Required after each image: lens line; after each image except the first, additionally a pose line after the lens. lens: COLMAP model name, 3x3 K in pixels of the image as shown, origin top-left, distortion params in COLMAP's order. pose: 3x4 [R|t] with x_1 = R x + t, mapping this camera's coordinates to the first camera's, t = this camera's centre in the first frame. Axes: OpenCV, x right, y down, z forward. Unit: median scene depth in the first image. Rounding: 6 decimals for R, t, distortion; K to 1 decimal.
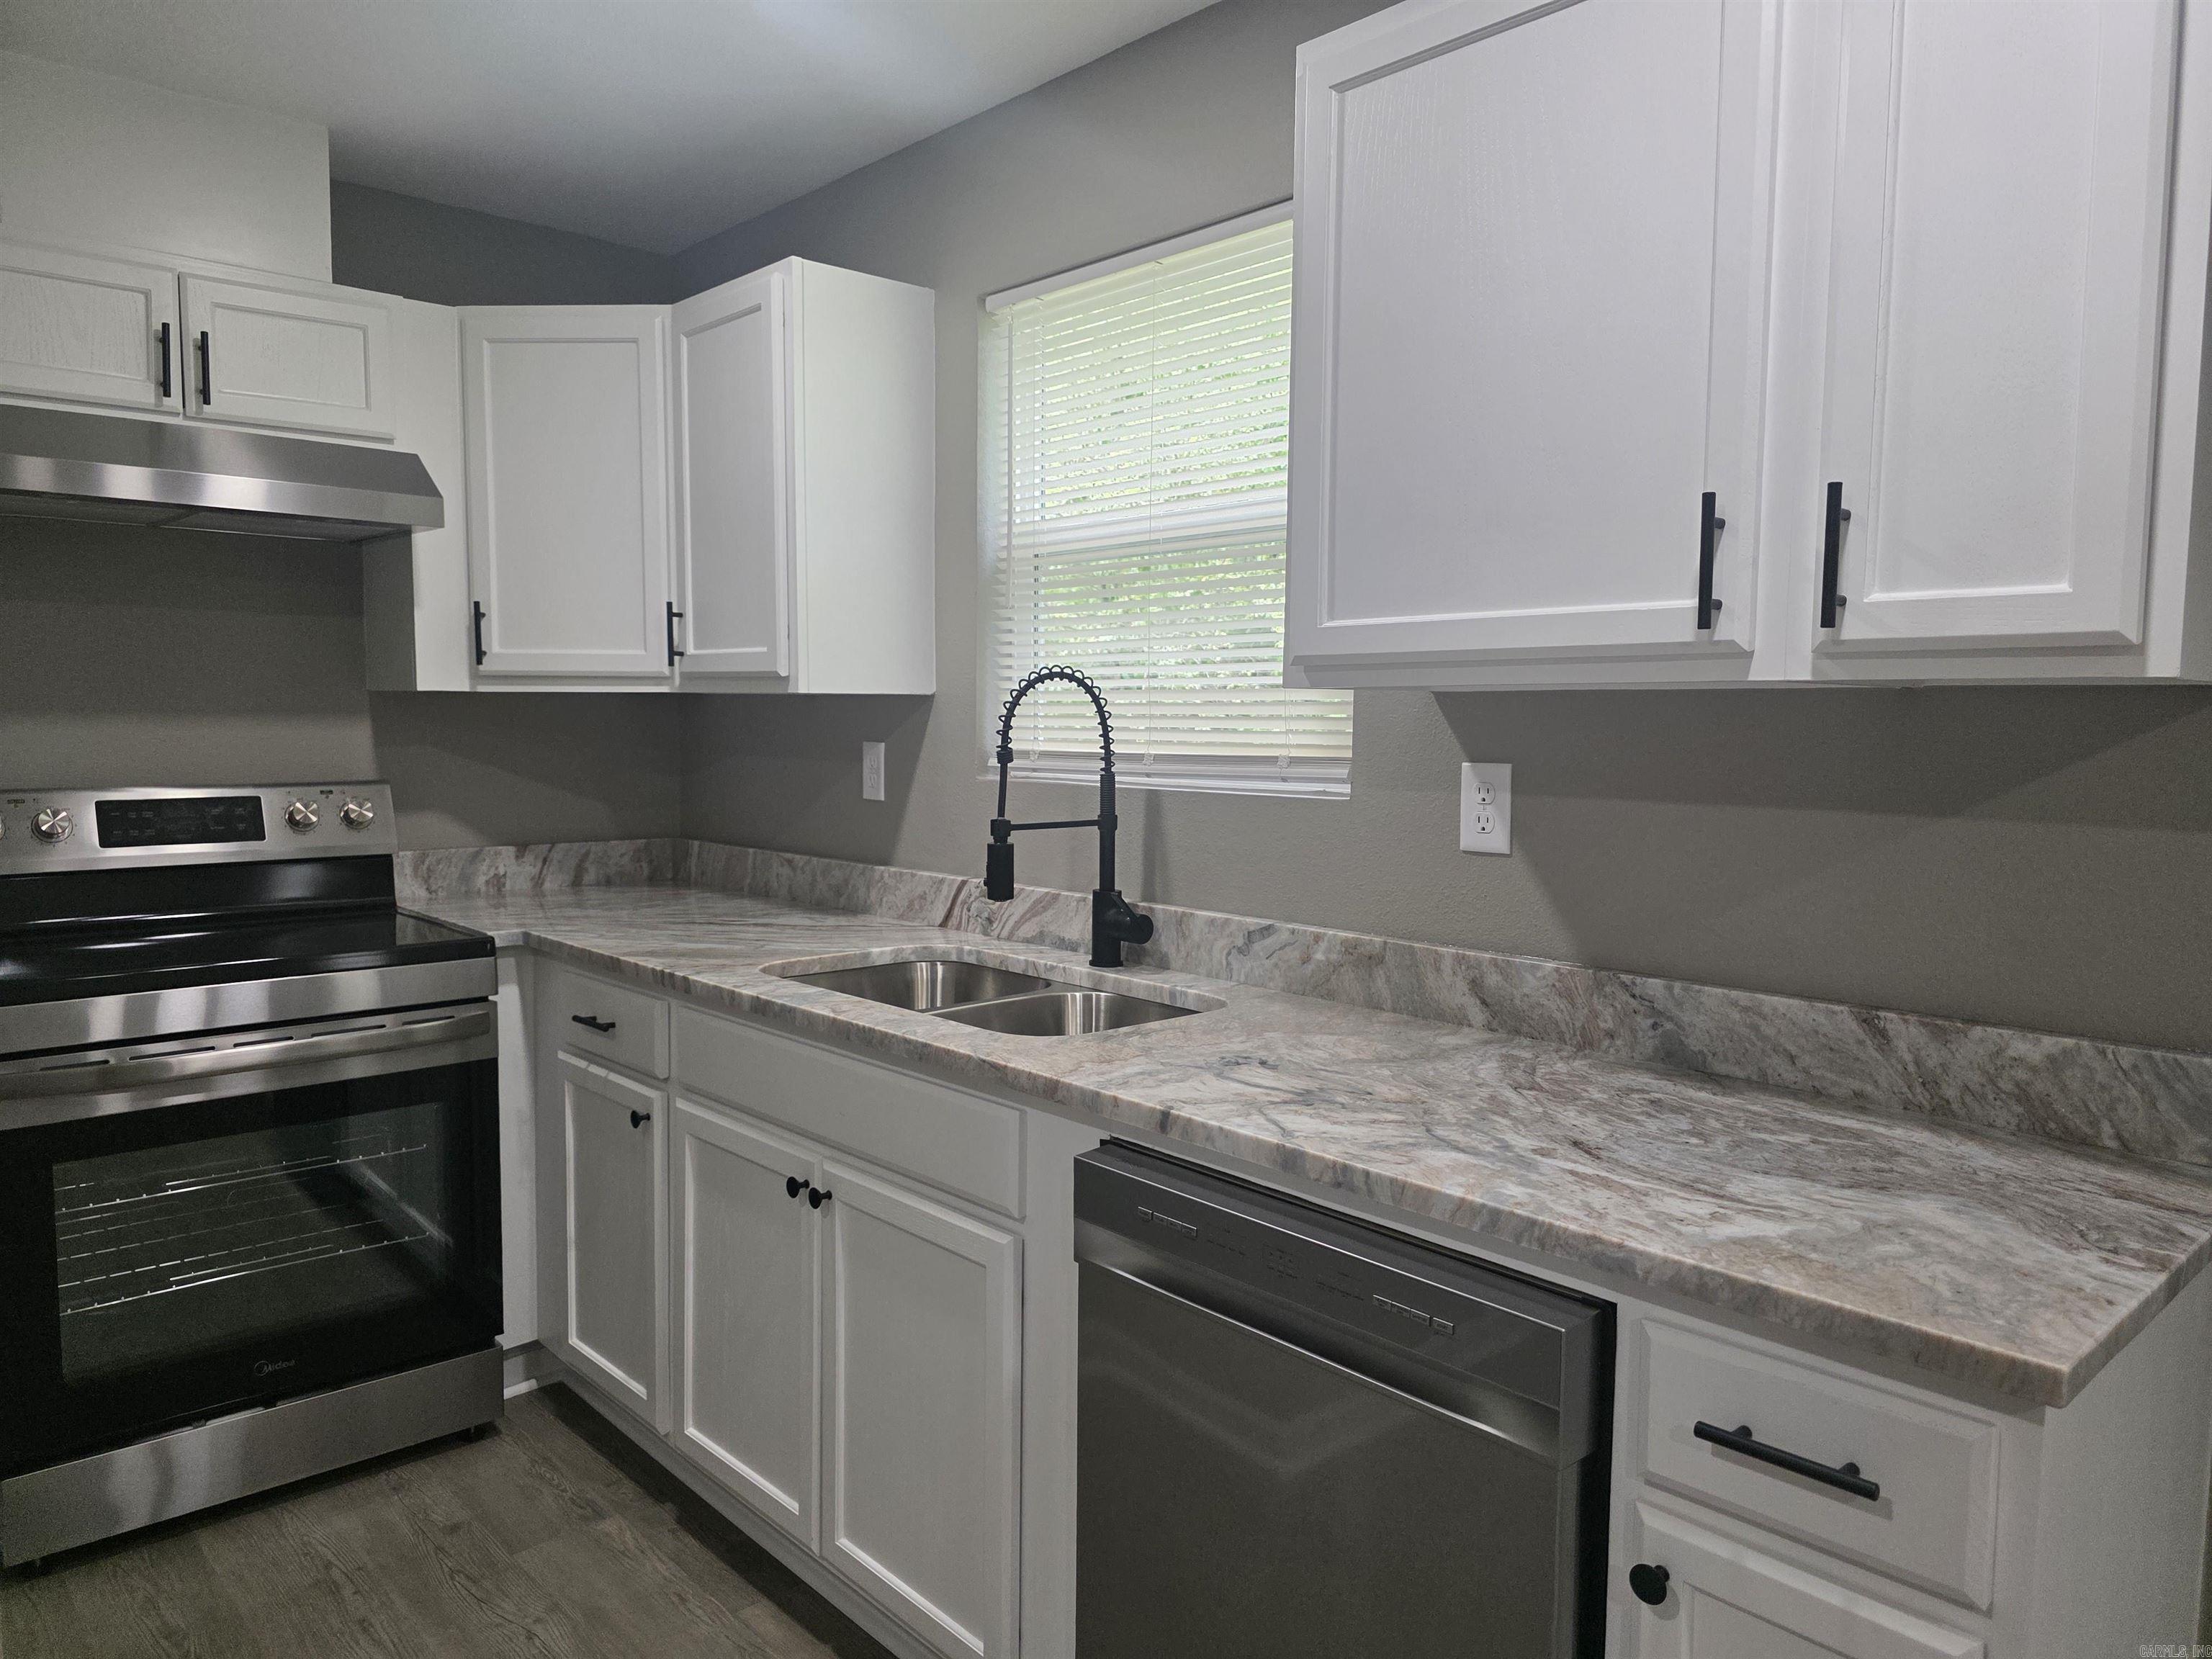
lens RADIAL K [[1497.3, 0, 1070.1], [0, 1497.3, 823.5], [0, 0, 1]] dist [0.099993, -0.093778]
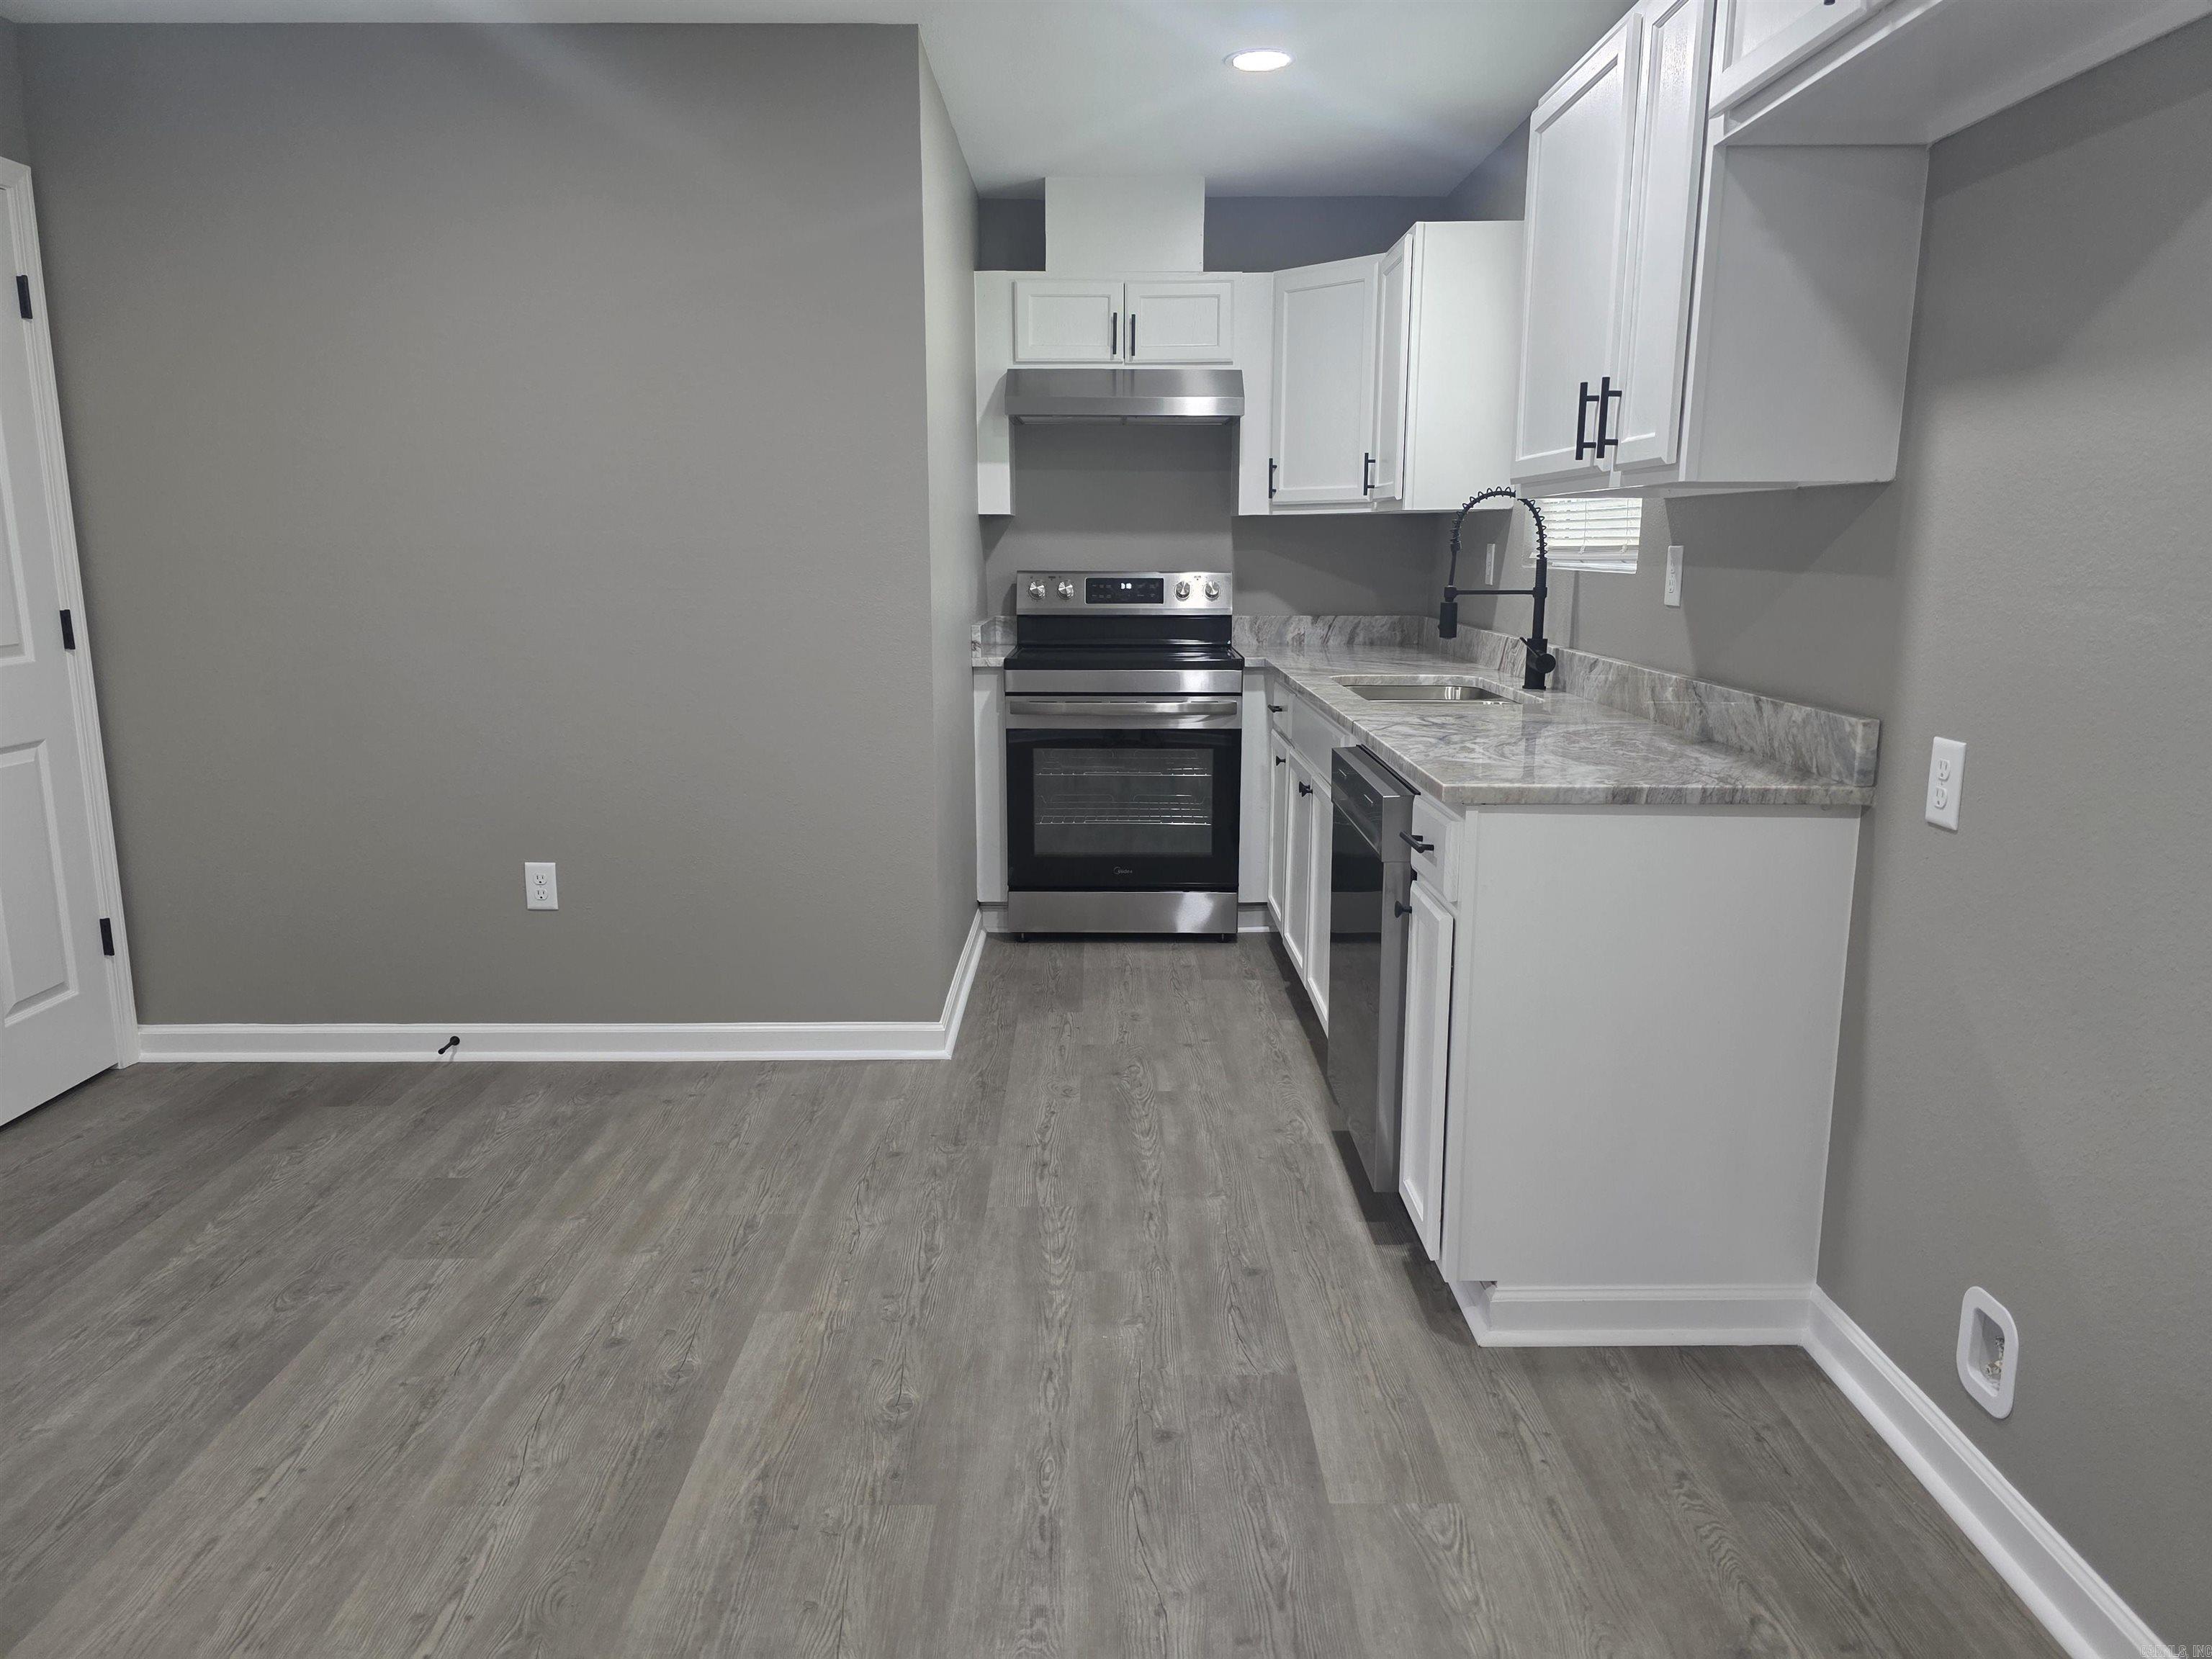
lens RADIAL K [[1482.7, 0, 1095.7], [0, 1482.7, 834.7], [0, 0, 1]] dist [0.089283, -0.091849]
pose [[0.744240, 0.124648, -0.656178, 0.660437], [-0.045816, 0.989645, 0.136029, 0.052085], [0.666339, -0.071174, 0.742245, -0.400893]]
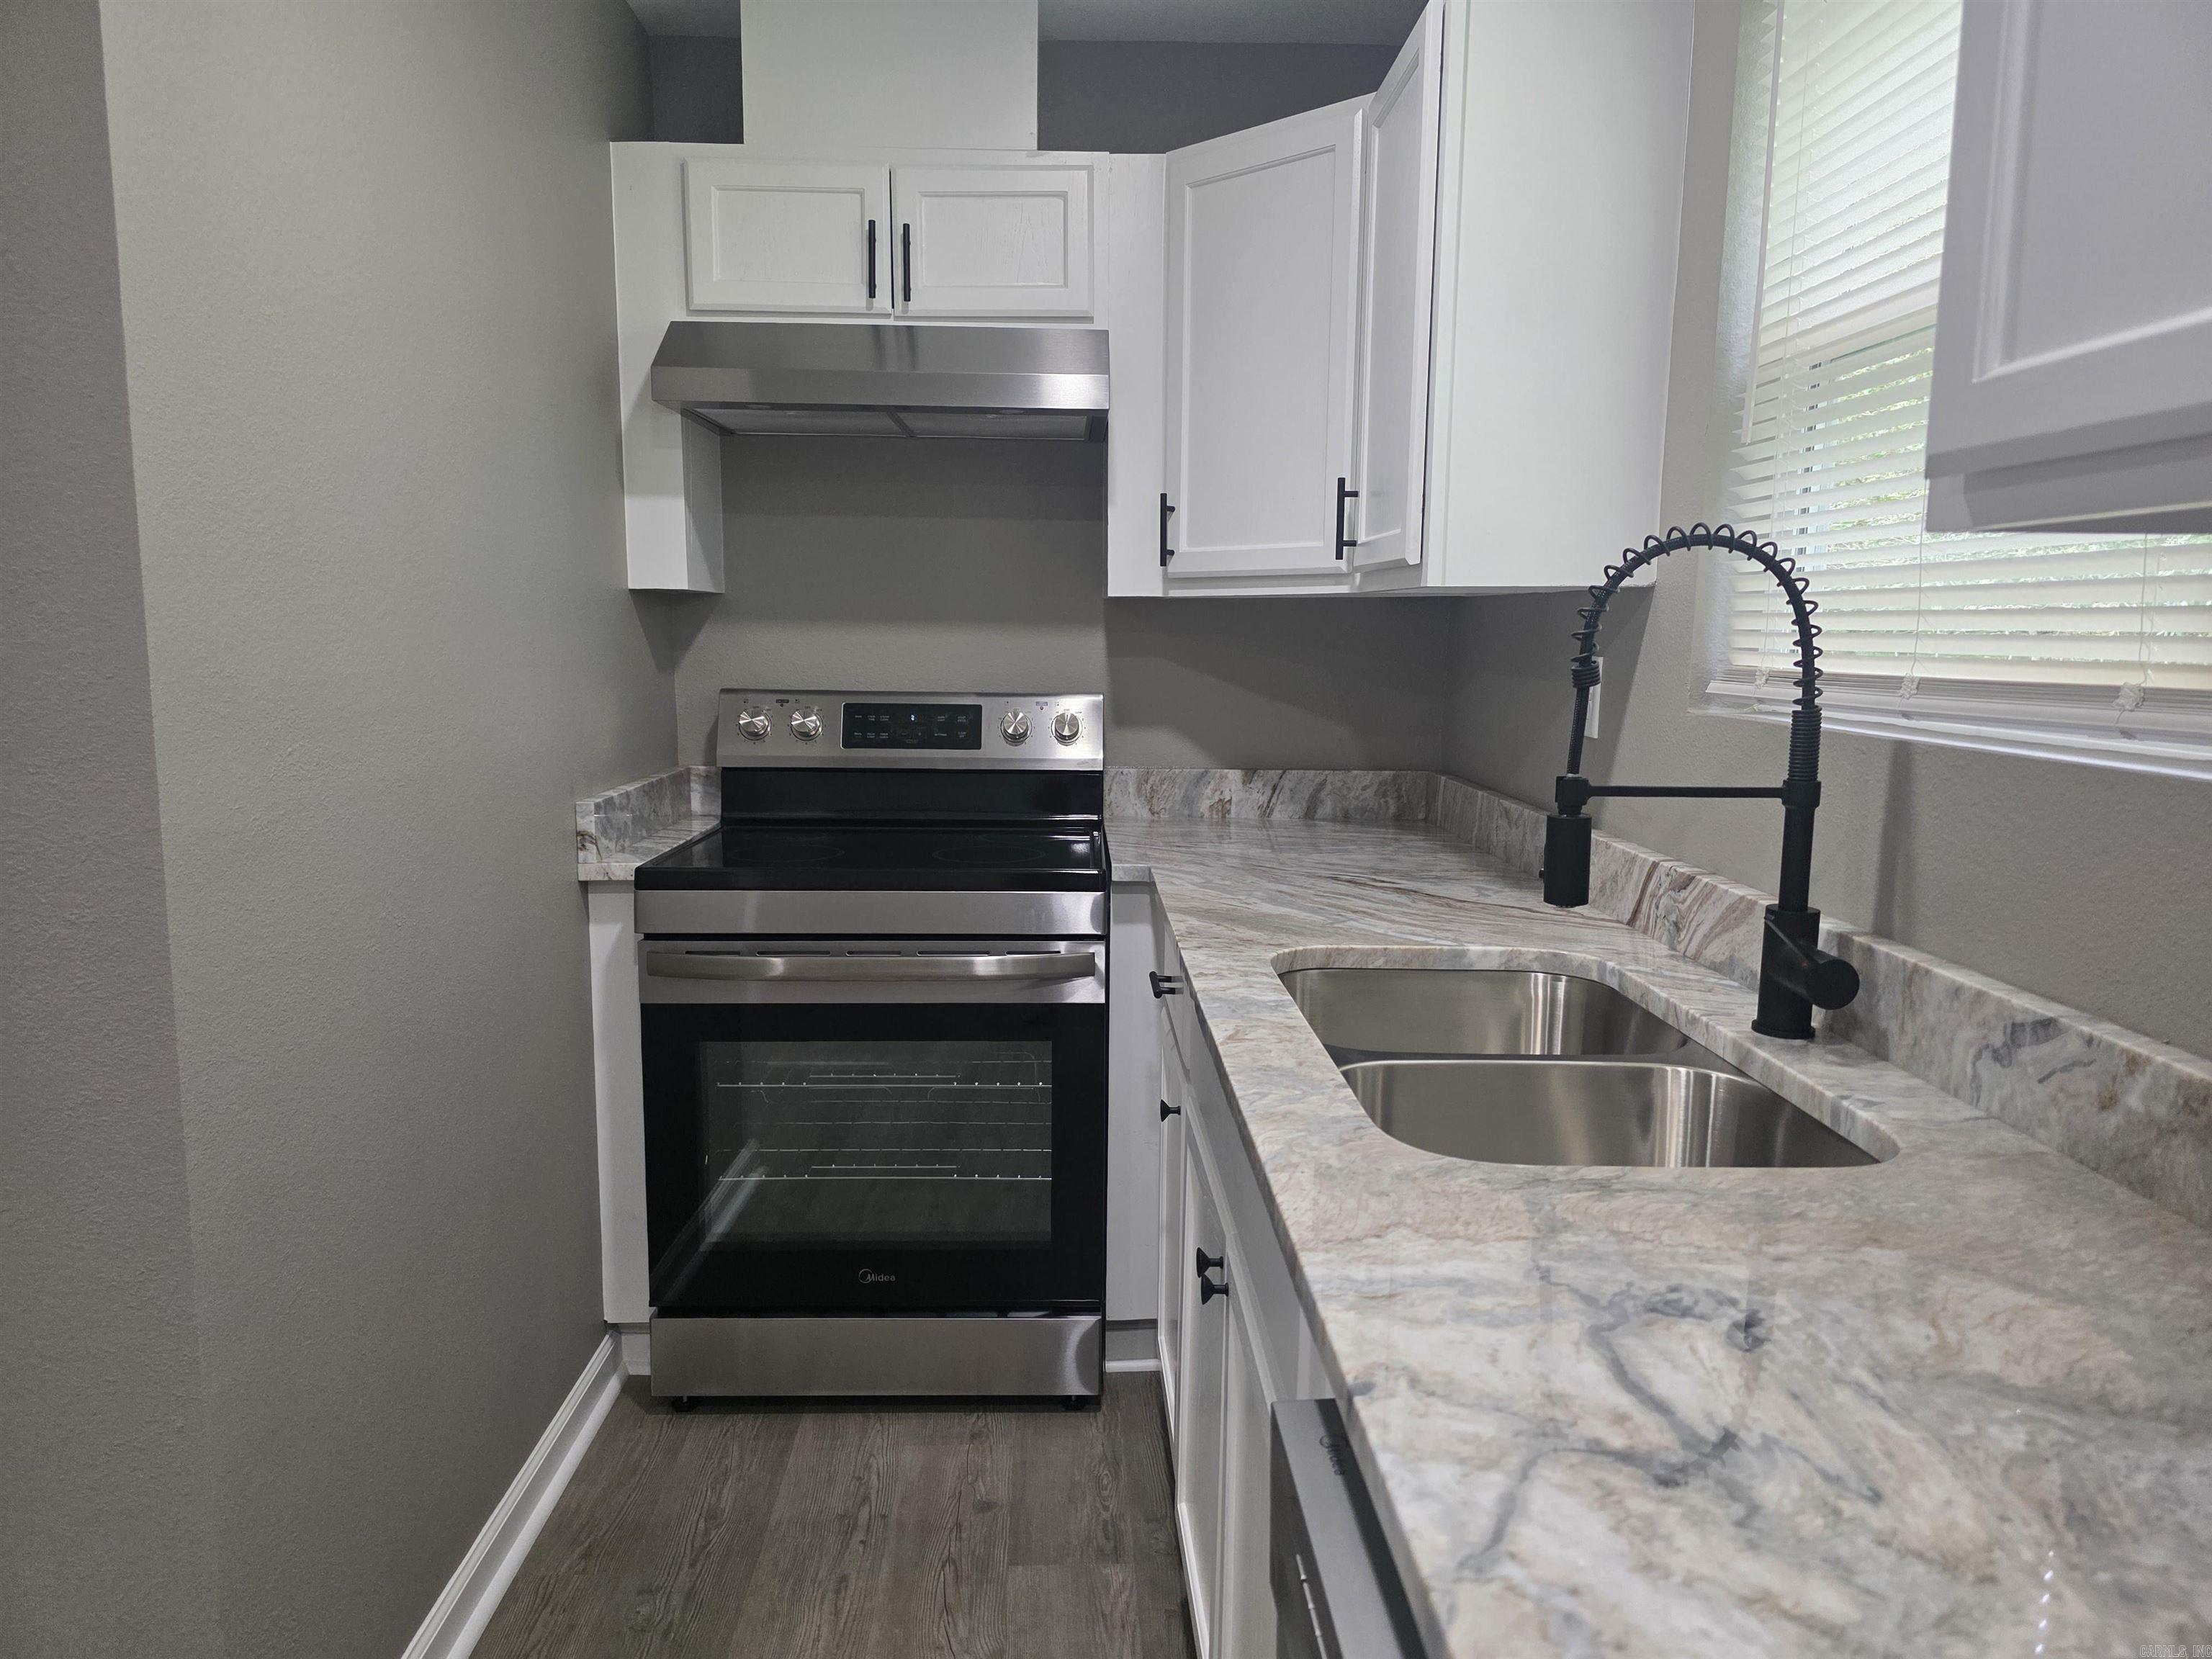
lens RADIAL K [[1482.7, 0, 1095.7], [0, 1482.7, 834.7], [0, 0, 1]] dist [0.089283, -0.091849]
pose [[0.764294, 0.090906, -0.638428, 0.178584], [-0.052694, 0.995507, 0.078669, -0.015339], [0.642712, -0.026485, 0.765650, 0.343536]]
